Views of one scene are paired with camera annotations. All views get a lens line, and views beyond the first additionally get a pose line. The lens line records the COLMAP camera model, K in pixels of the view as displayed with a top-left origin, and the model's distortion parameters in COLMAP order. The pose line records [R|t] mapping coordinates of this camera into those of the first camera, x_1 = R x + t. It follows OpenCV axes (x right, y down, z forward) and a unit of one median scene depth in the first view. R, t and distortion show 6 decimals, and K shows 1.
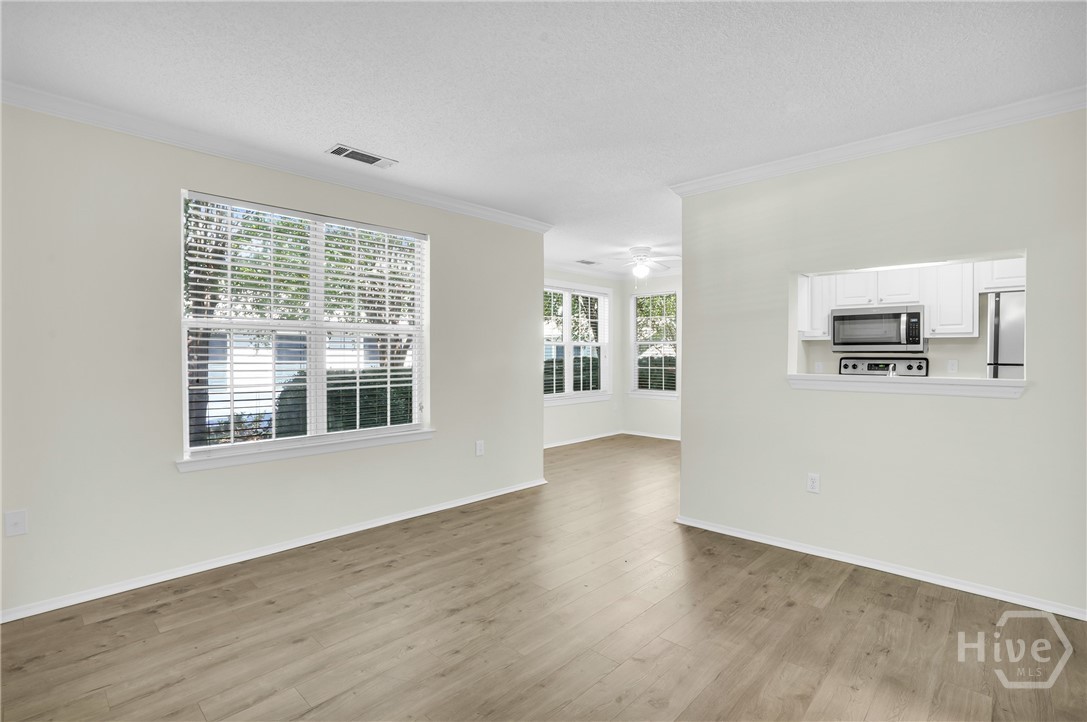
lens RADIAL K [[529.7, 0, 541.3], [0, 529.7, 360.7], [0, 0, 1]] dist [-0.001537, 0.000247]
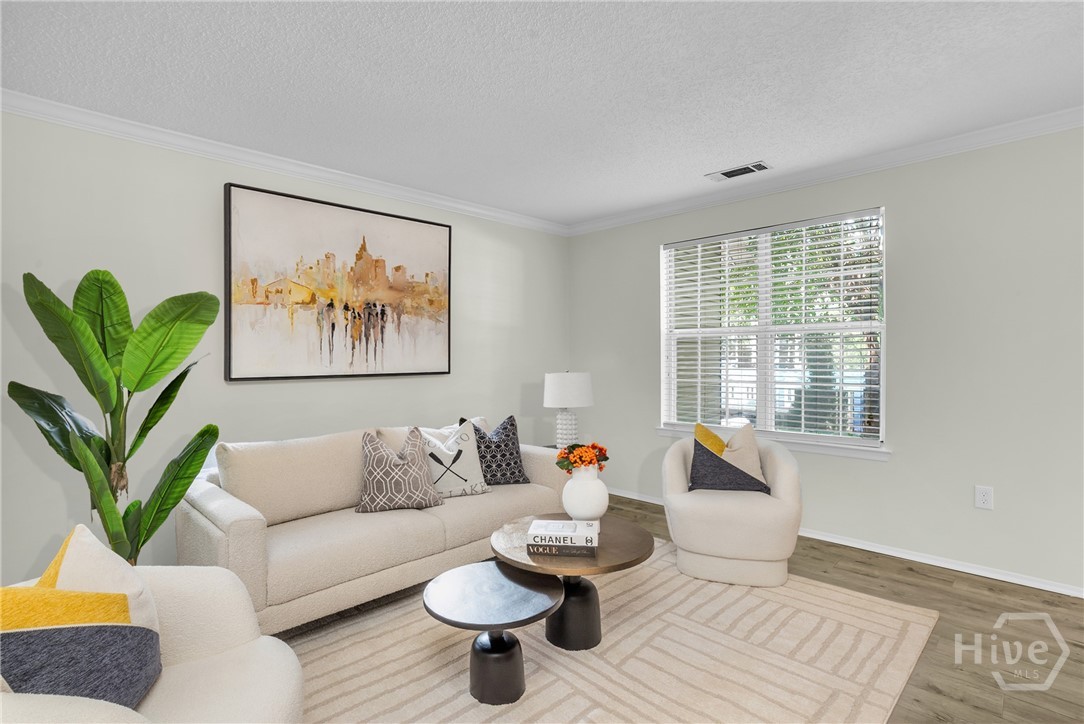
lens RADIAL K [[528.2, 0, 538.1], [0, 528.2, 361.2], [0, 0, 1]] dist [-0.001537, 0.000247]
pose [[-0.030743, 0.001468, -0.999526, 0.622870], [-0.008192, 0.999965, 0.001720, 0.008171], [0.999494, 0.008241, -0.030730, 0.553104]]
